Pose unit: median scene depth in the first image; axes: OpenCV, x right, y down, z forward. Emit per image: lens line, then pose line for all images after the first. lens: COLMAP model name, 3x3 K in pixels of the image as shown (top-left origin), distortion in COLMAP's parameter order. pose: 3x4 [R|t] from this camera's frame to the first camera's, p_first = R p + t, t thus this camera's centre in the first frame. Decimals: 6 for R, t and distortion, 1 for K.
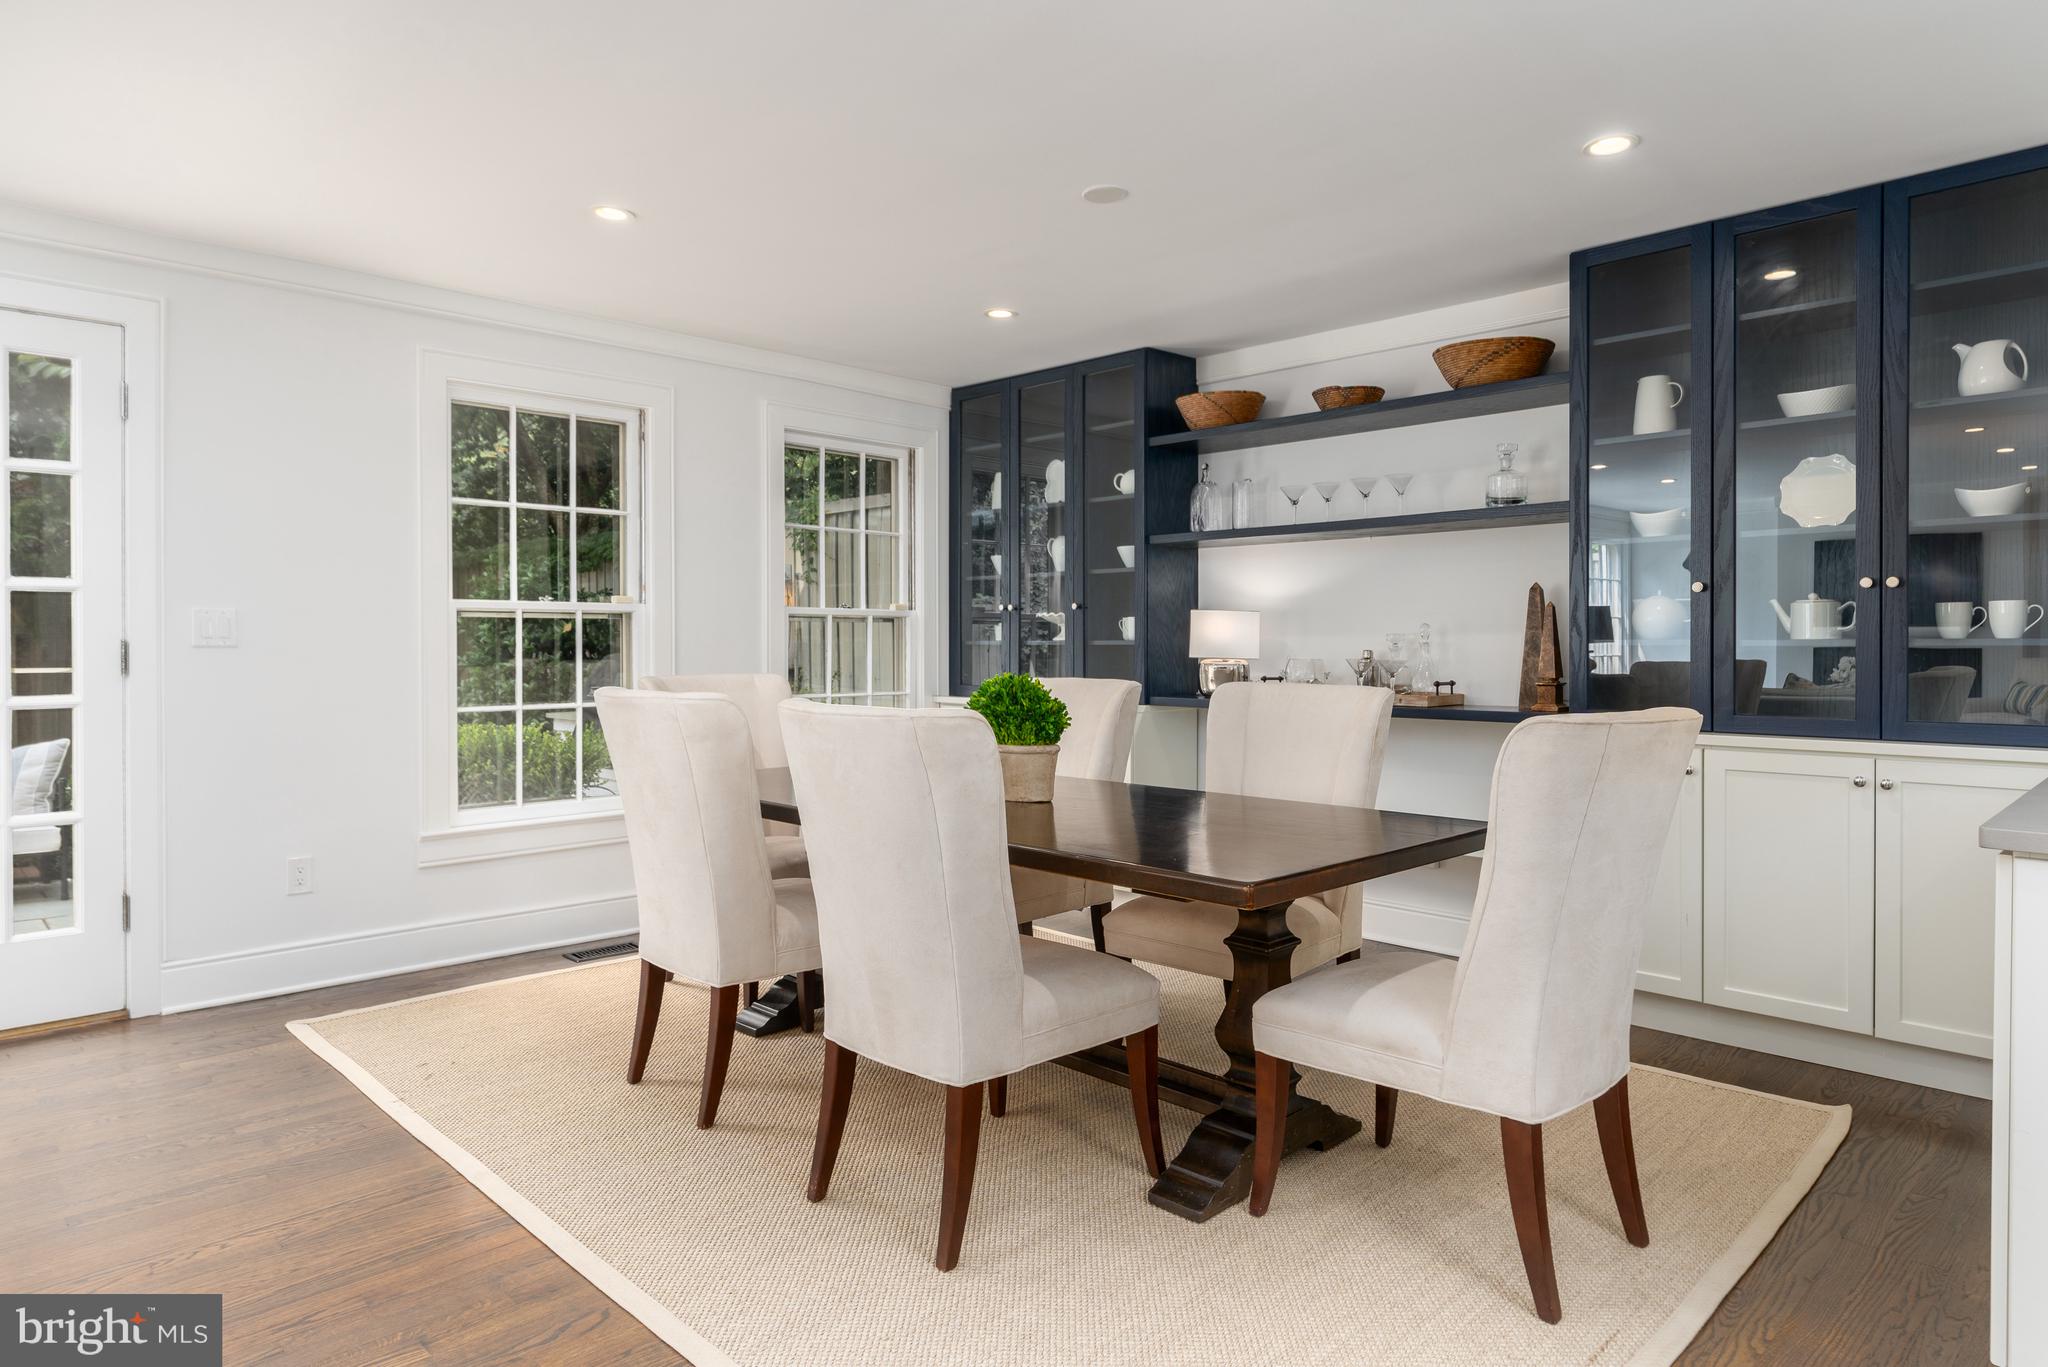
lens RADIAL K [[1169.8, 0, 987.5], [0, 1169.8, 656.4], [0, 0, 1]] dist [-0.000128, 0.002250]
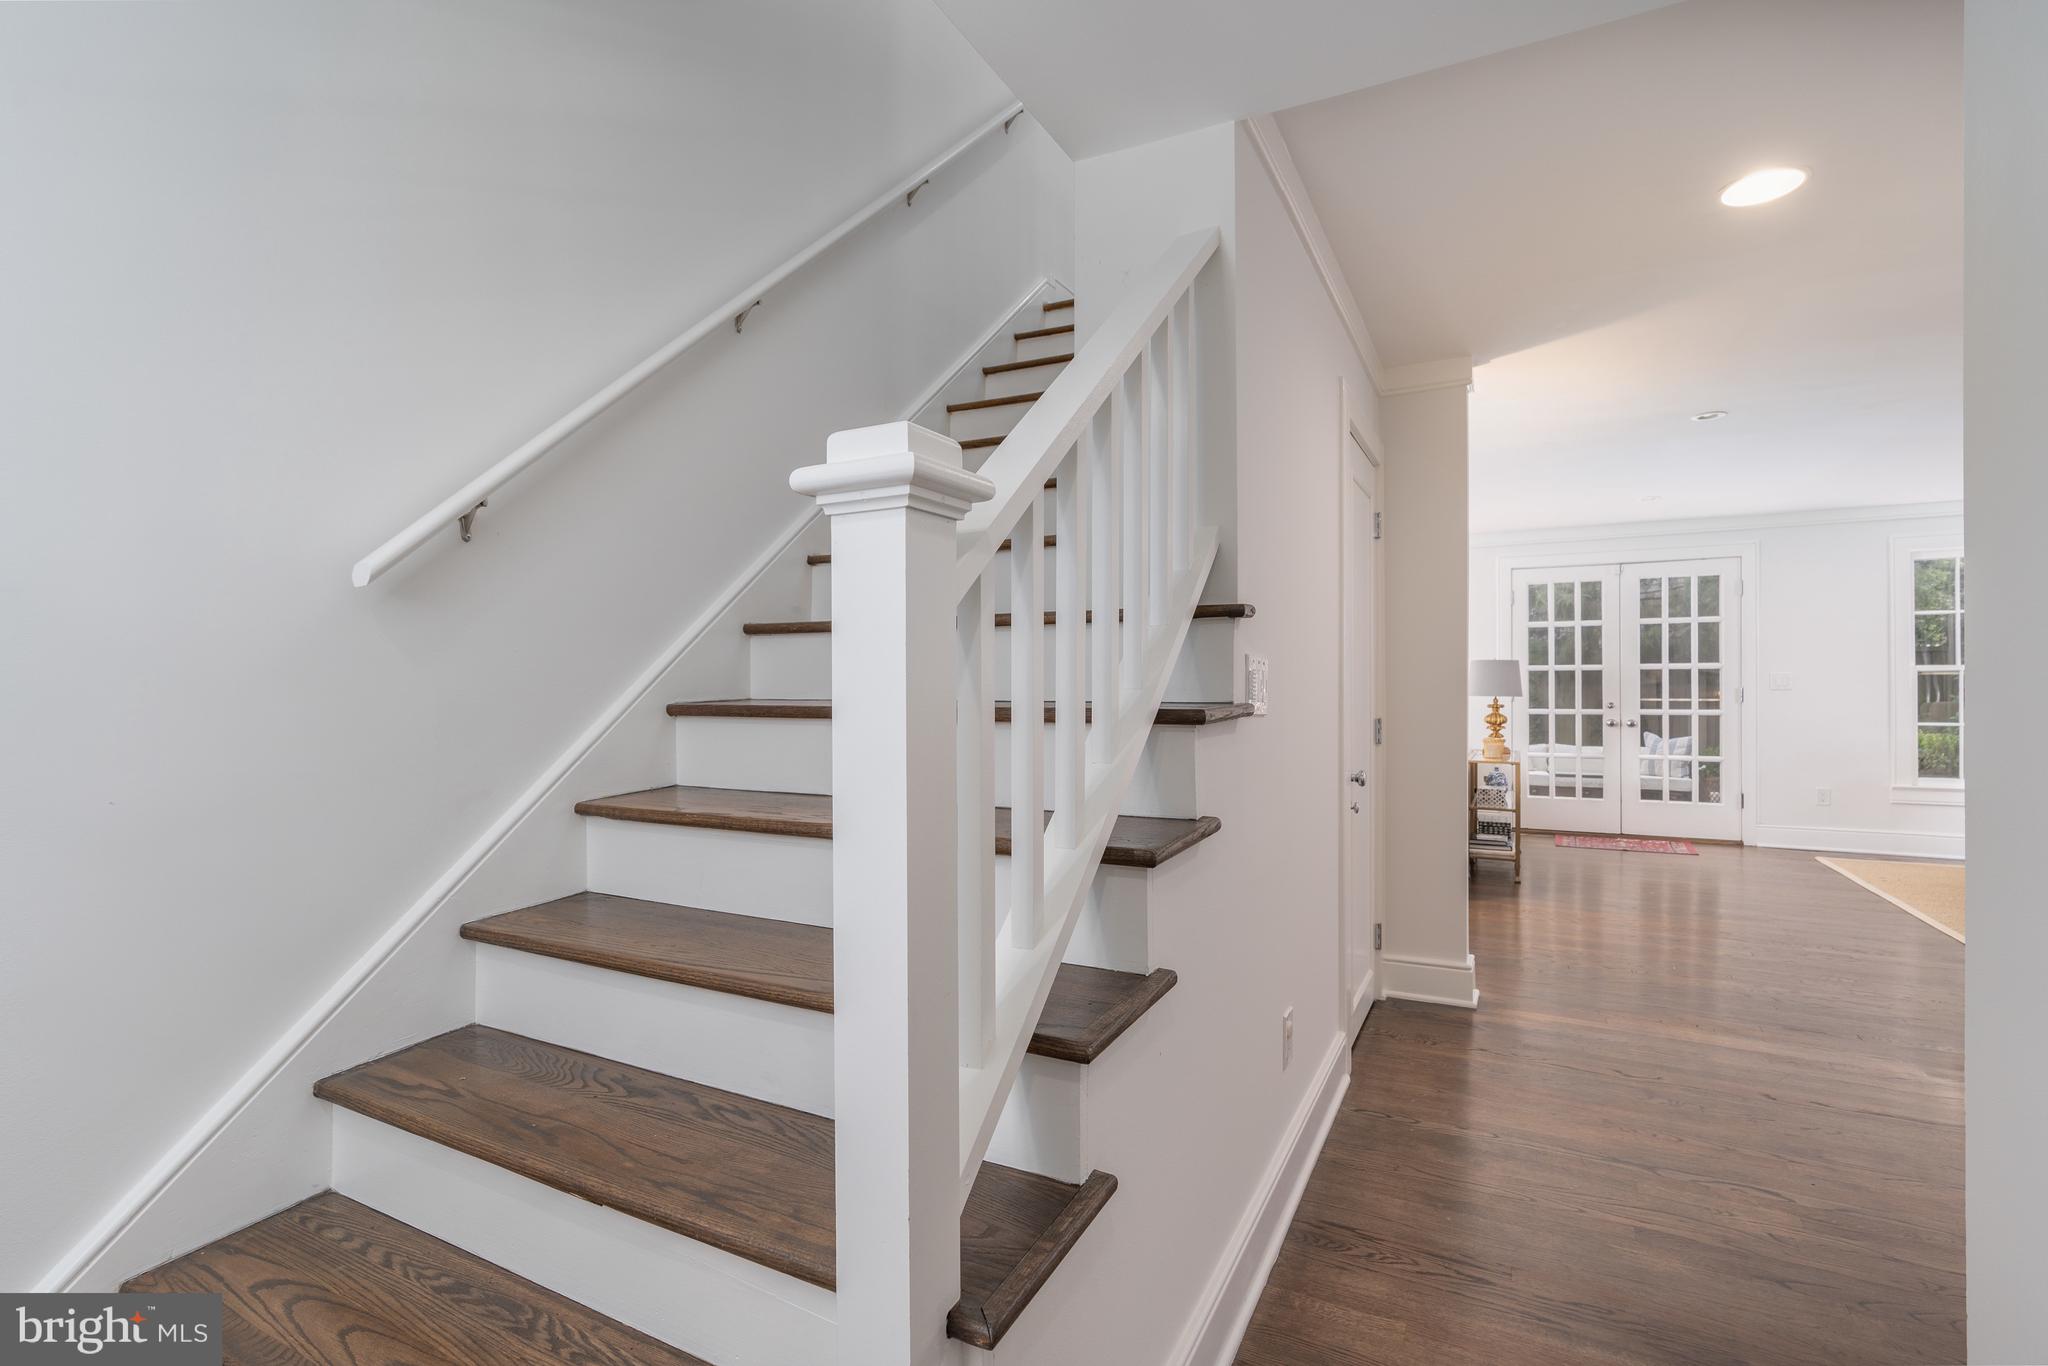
lens RADIAL K [[960.6, 0, 1019.1], [0, 960.6, 680.6], [0, 0, 1]] dist [-0.000504, 0.000296]
pose [[0.322463, -0.003840, -0.946574, 0.643515], [-0.006303, 0.999961, -0.006203, -0.006823], [0.946561, 0.007967, 0.322426, -1.028610]]
